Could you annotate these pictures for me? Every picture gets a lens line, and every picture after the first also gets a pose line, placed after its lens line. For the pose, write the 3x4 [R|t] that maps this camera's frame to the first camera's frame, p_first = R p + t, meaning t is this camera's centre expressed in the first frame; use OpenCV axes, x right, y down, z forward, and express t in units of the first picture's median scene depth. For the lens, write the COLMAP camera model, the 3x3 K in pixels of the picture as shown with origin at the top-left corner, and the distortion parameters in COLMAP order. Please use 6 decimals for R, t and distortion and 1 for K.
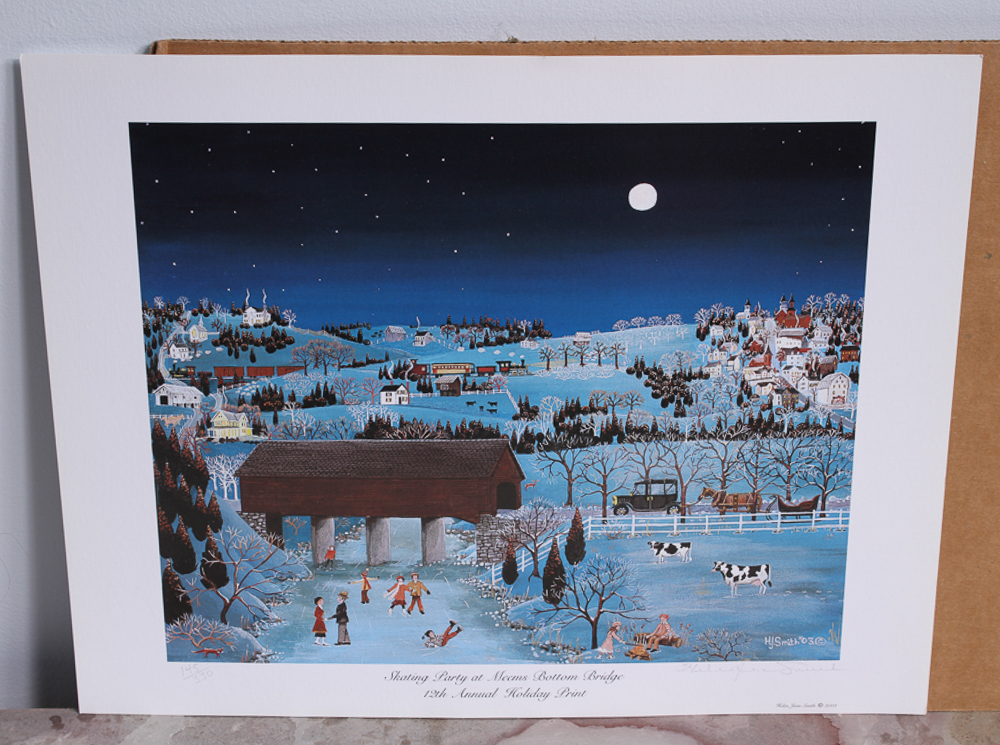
lens RADIAL K [[1790.3, 0, 500.0], [0, 1790.3, 372.5], [0, 0, 1]] dist [-0.047409, 0.107478]
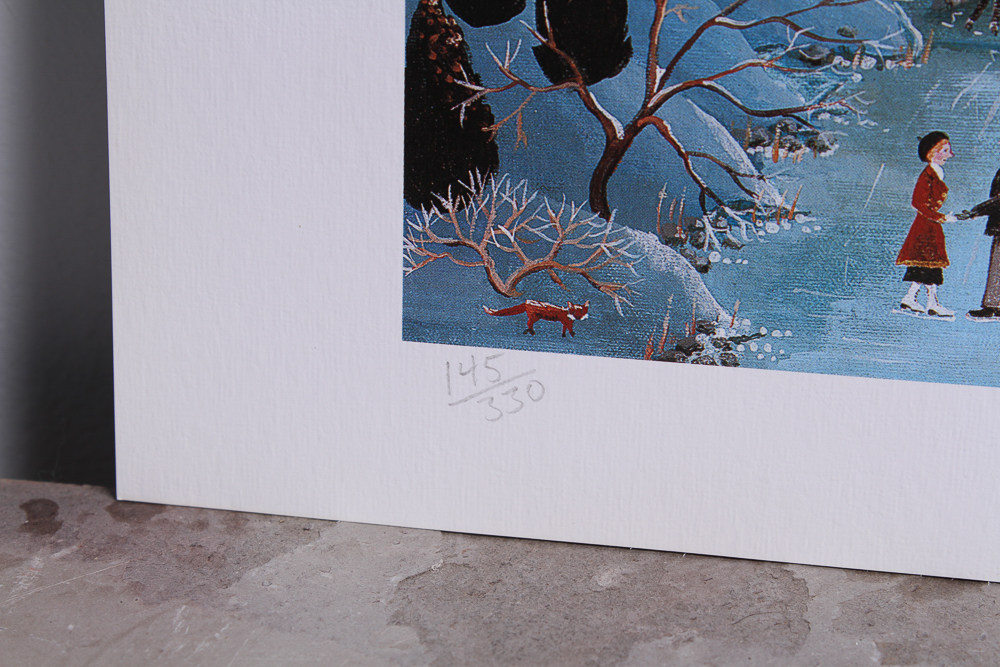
lens RADIAL K [[2256.6, 0, 500.0], [0, 2256.6, 333.5], [0, 0, 1]] dist [0.057527, 0.106432]
pose [[0.985865, 0.068975, -0.152685, -0.111544], [-0.075753, 0.996363, -0.039023, 0.175636], [0.149438, 0.050038, 0.987504, 0.624554]]
